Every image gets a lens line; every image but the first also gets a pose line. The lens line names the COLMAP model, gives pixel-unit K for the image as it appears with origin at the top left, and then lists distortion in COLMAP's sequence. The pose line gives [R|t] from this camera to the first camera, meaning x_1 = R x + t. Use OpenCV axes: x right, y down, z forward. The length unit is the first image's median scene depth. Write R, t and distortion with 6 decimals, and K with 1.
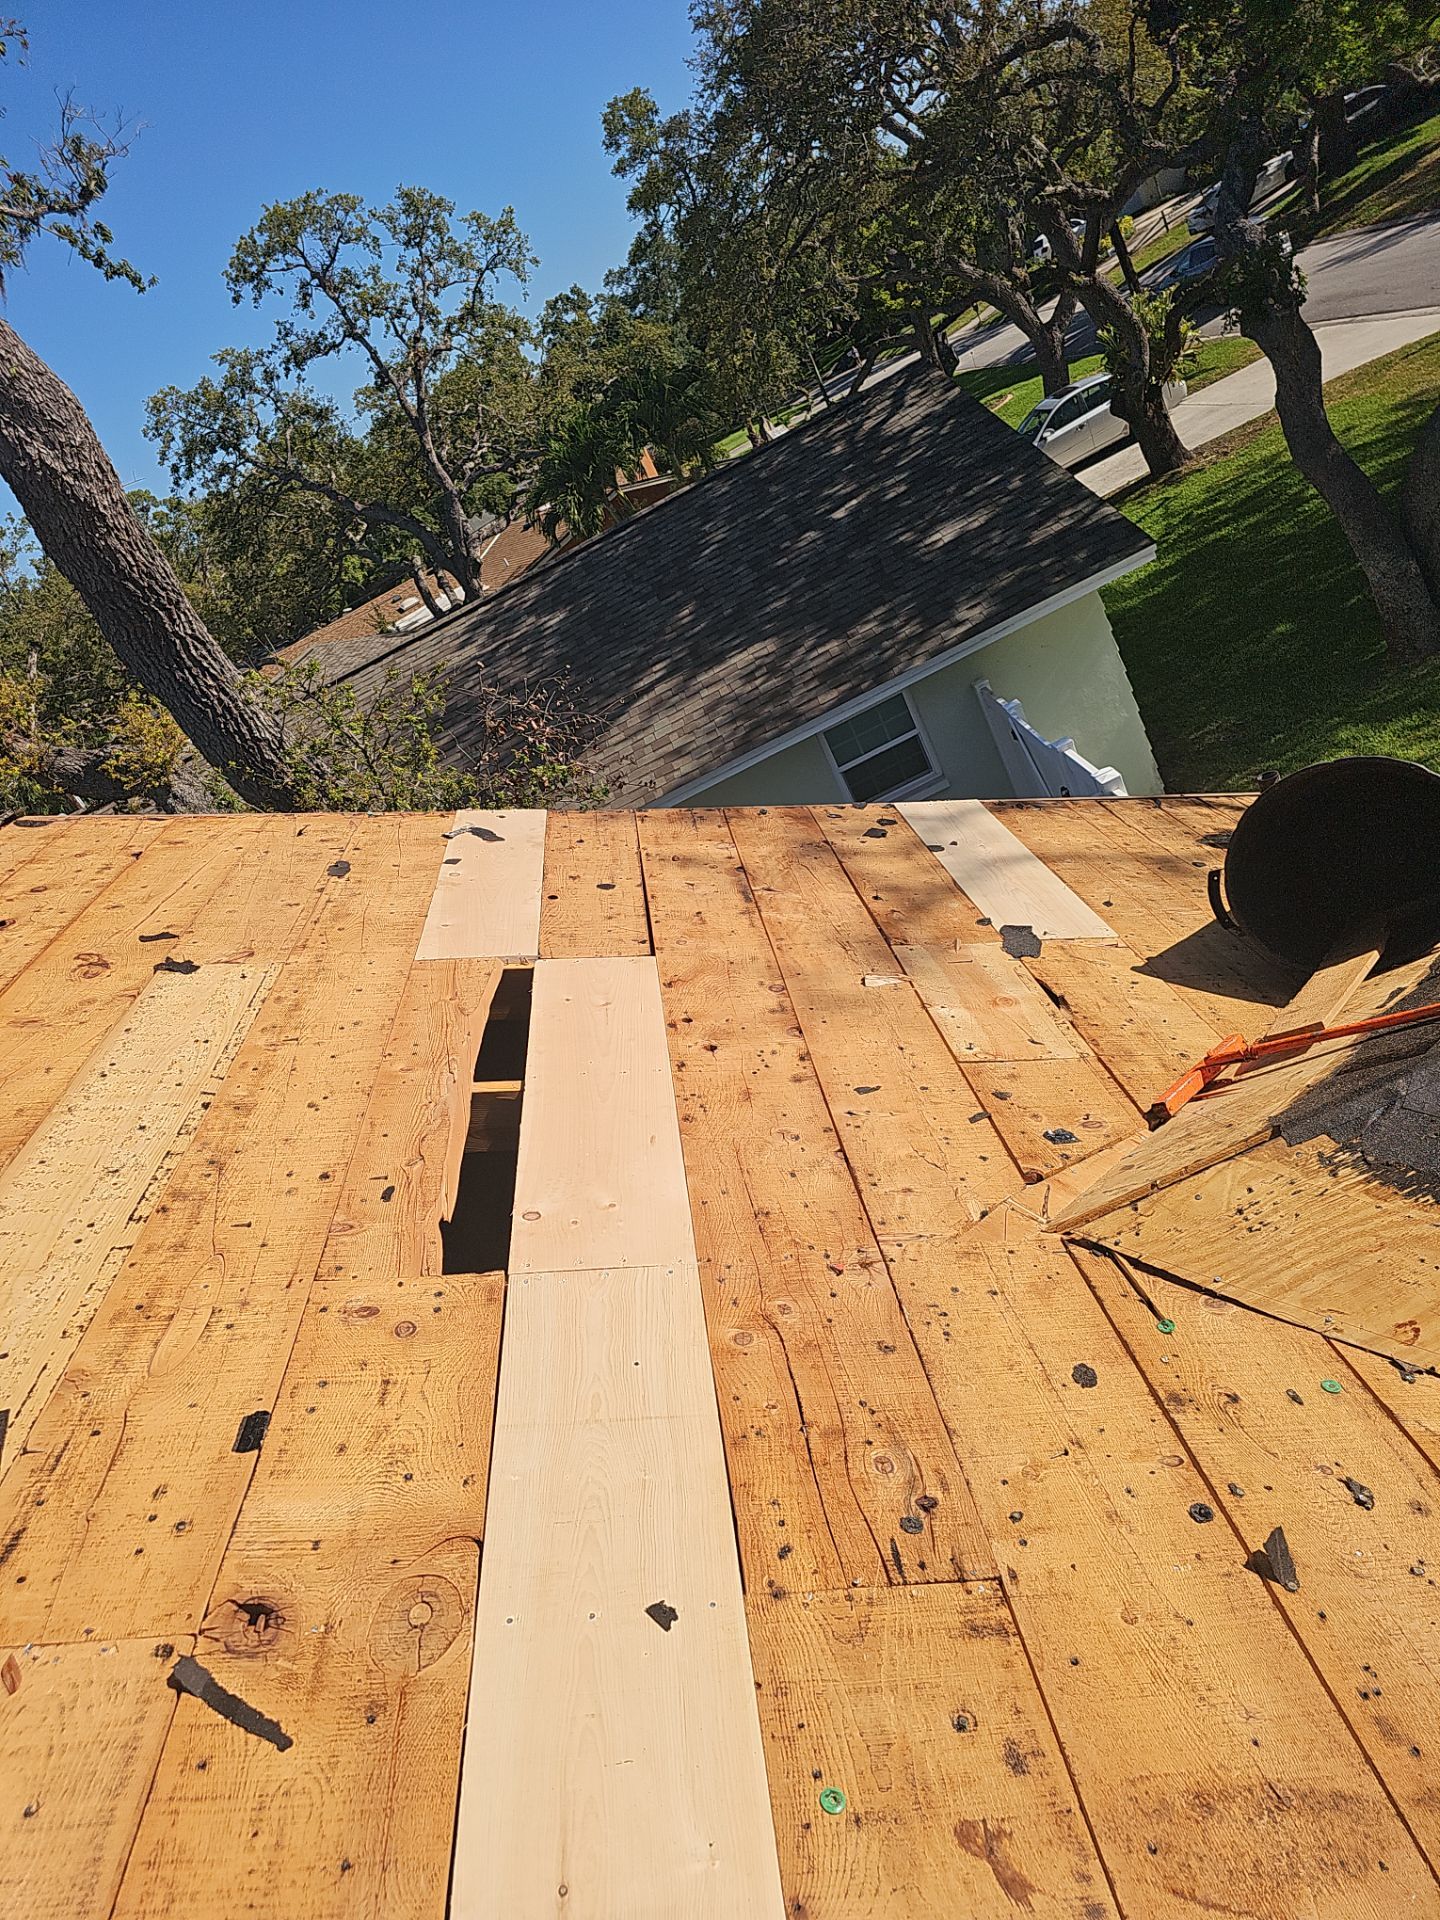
lens RADIAL K [[1247.2, 0, 720.0], [0, 1247.2, 960.0], [0, 0, 1]] dist [0.054373, -0.046374]
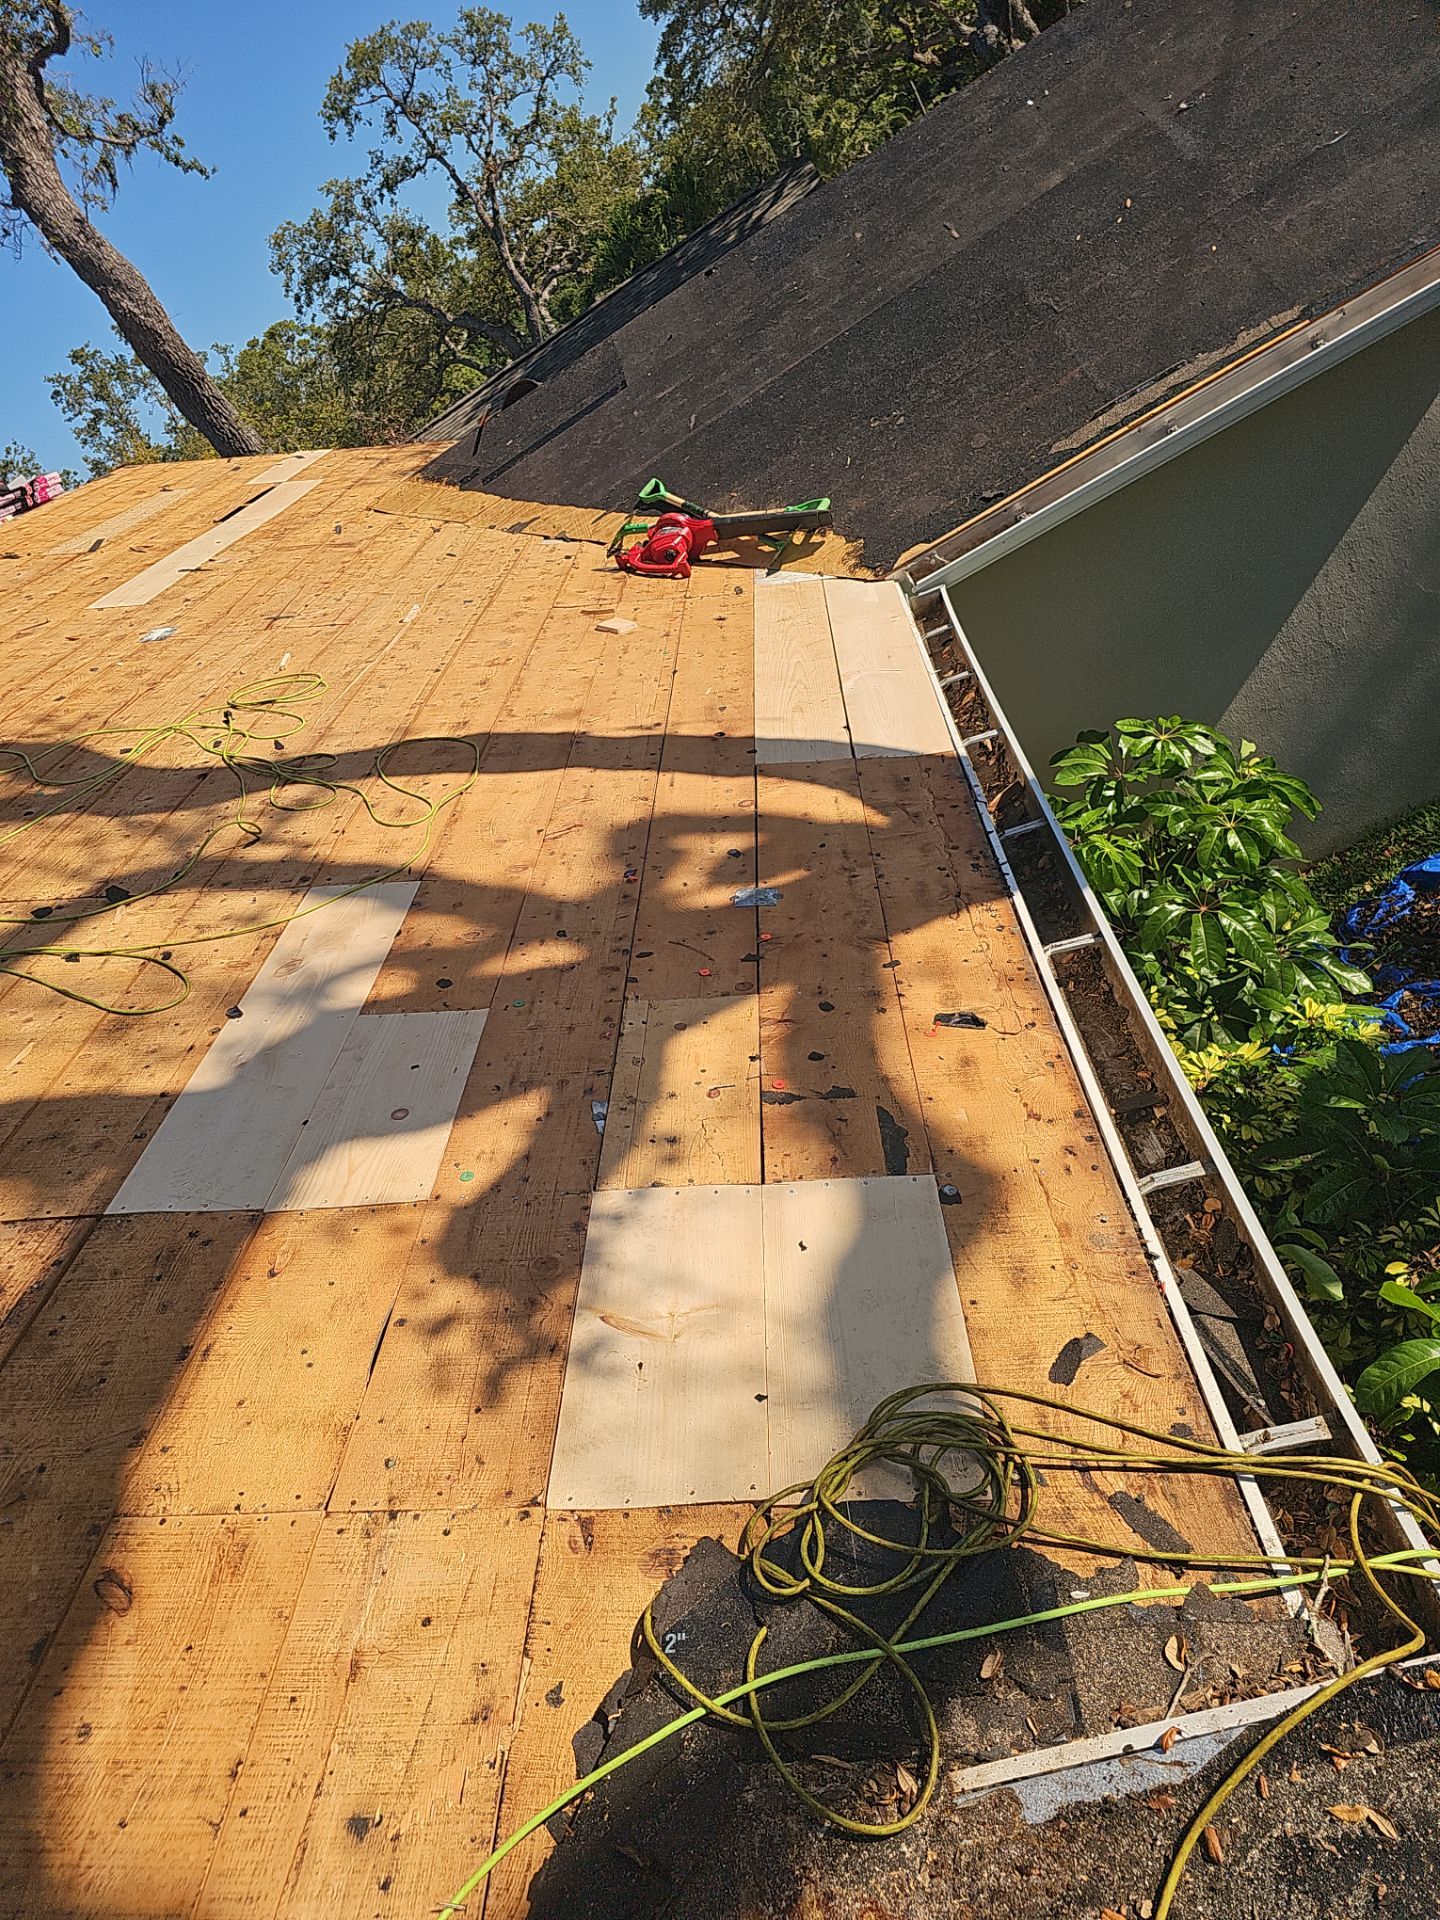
lens RADIAL K [[1247.2, 0, 720.0], [0, 1247.2, 960.0], [0, 0, 1]] dist [0.054373, -0.046374]
pose [[0.989279, -0.016077, -0.145152, 0.110608], [0.036424, 0.989674, 0.138634, 0.064211], [0.141424, -0.142434, 0.979649, -0.164422]]
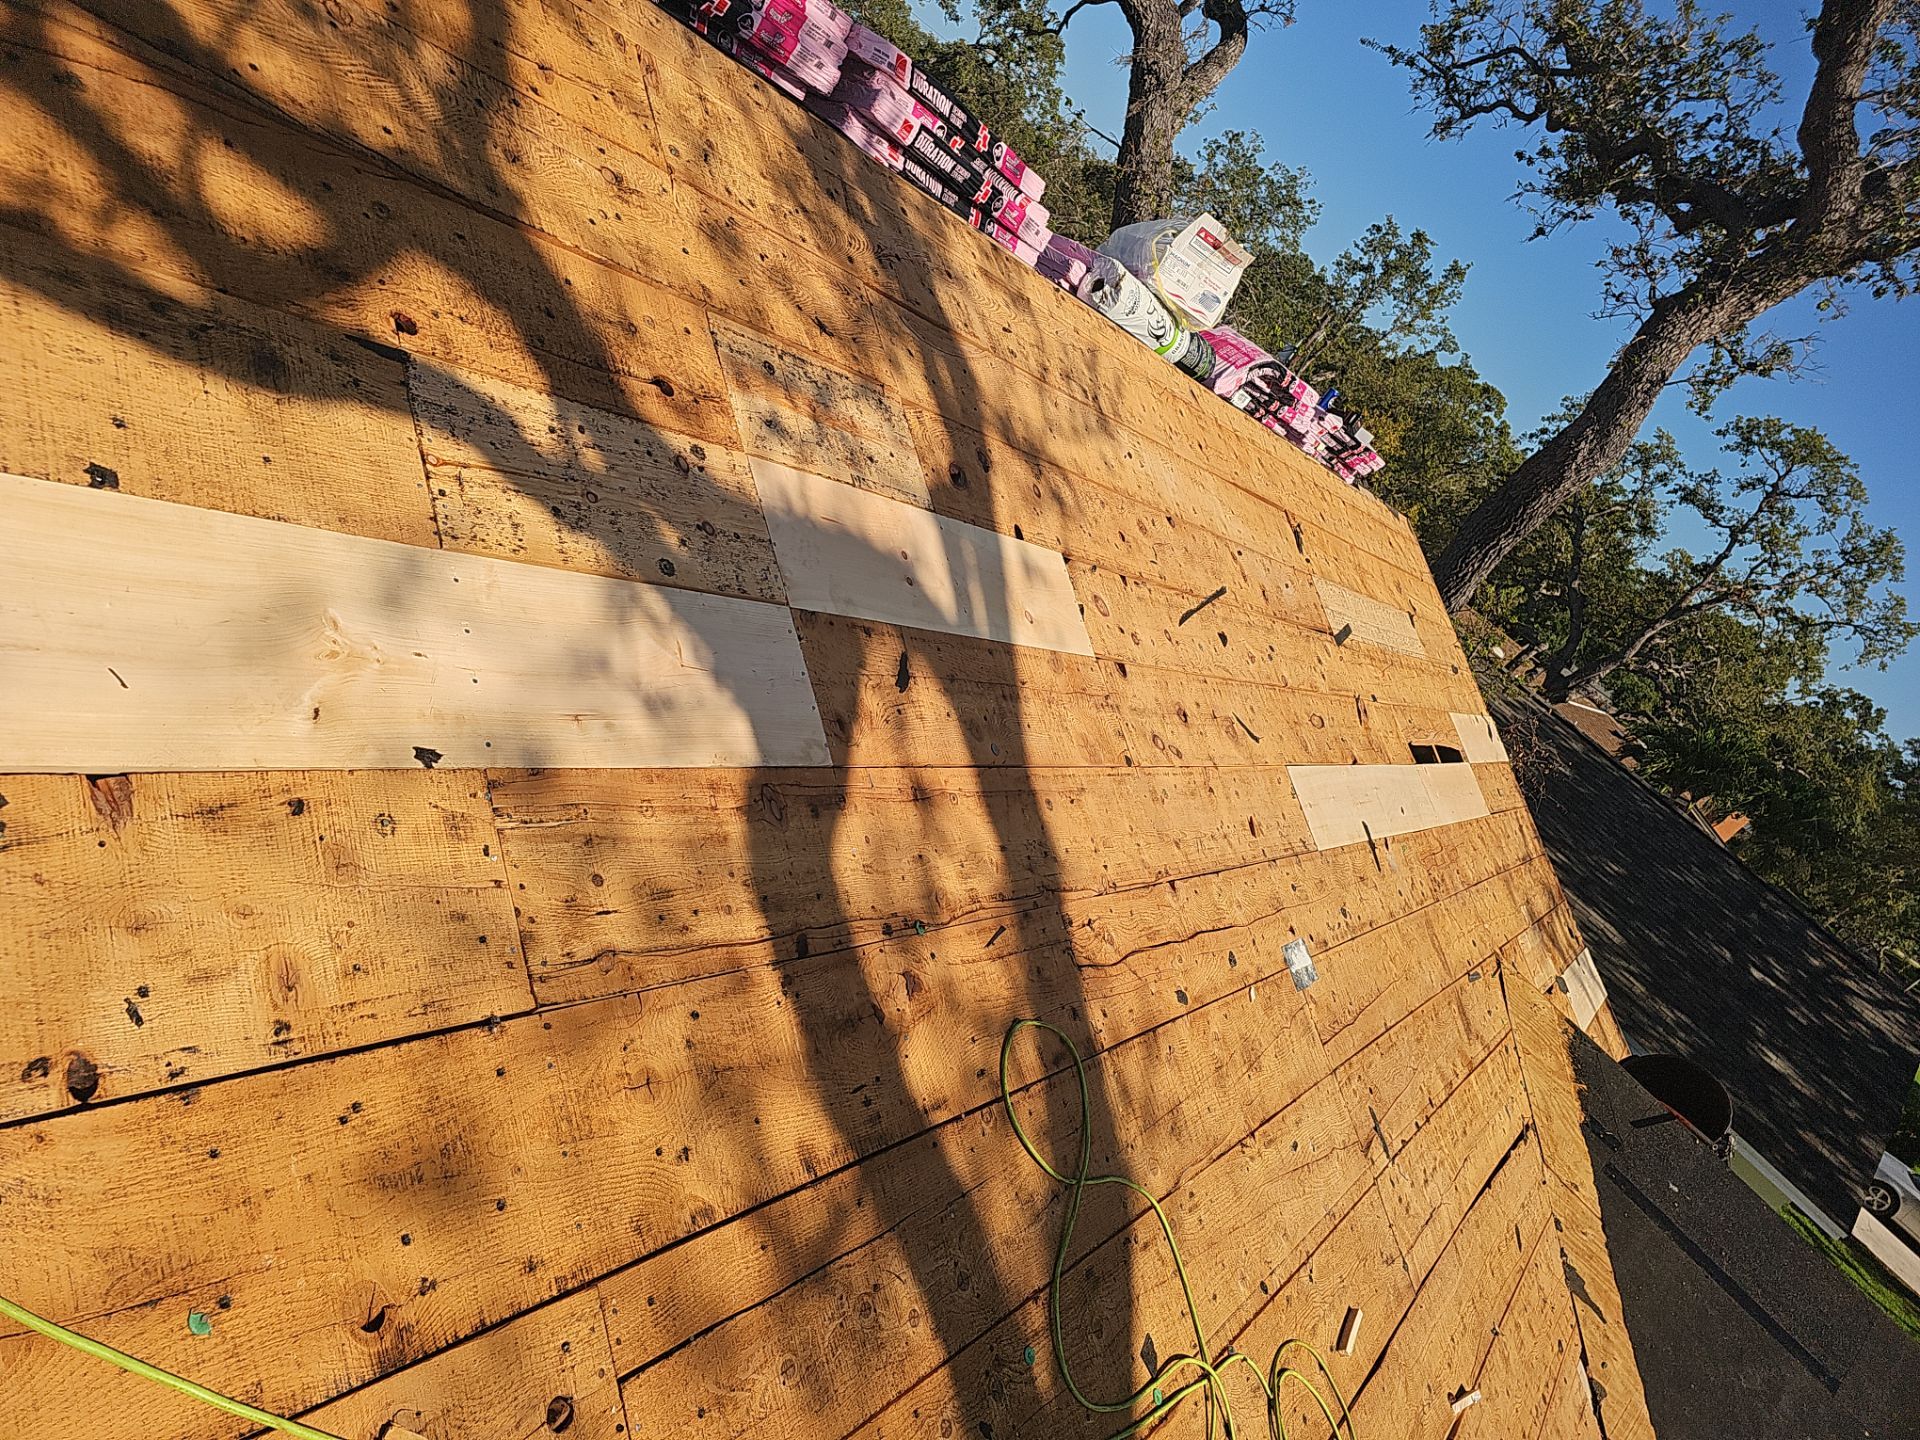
lens RADIAL K [[1264.2, 0, 989.2], [0, 1264.2, 715.5], [0, 0, 1]] dist [0.098062, -0.087491]
pose [[0.251295, 0.921038, -0.297557, 0.021560], [-0.952224, 0.290373, 0.094622, 0.051146], [0.173553, 0.259563, 0.950003, -0.118961]]
